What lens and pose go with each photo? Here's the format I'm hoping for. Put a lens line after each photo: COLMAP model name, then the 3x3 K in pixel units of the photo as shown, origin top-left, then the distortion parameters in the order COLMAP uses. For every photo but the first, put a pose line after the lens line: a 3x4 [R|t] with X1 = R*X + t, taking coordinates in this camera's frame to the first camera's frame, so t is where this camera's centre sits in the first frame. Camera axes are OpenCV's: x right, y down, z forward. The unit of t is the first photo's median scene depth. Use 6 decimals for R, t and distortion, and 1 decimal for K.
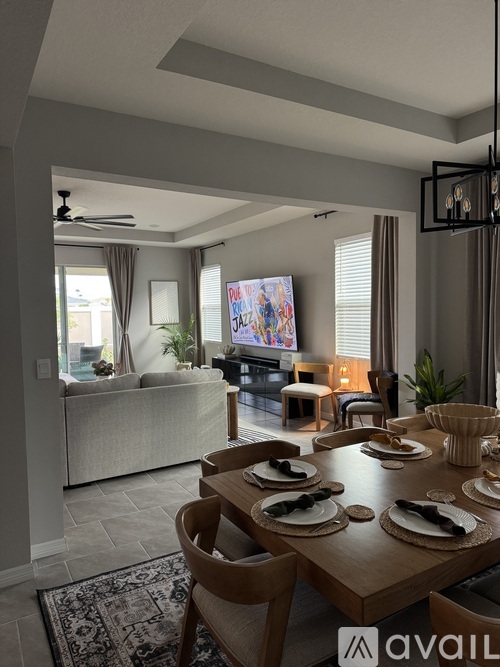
lens RADIAL K [[469.9, 0, 250.0], [0, 469.9, 333.5], [0, 0, 1]] dist [0.000963, 0.000021]
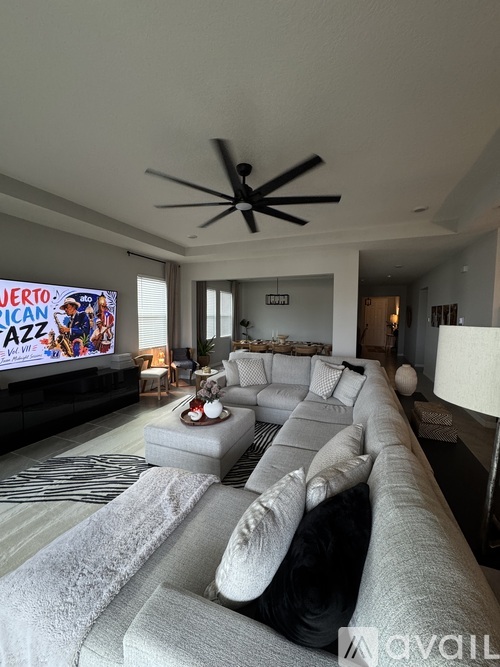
lens RADIAL K [[265.9, 0, 250.0], [0, 265.9, 333.5], [0, 0, 1]] dist [-0.001444, 0.000273]
pose [[-0.615576, -0.035377, 0.787283, -0.638415], [0.050728, 0.995141, 0.084381, -0.052859], [-0.786443, 0.091880, -0.610791, 1.094304]]
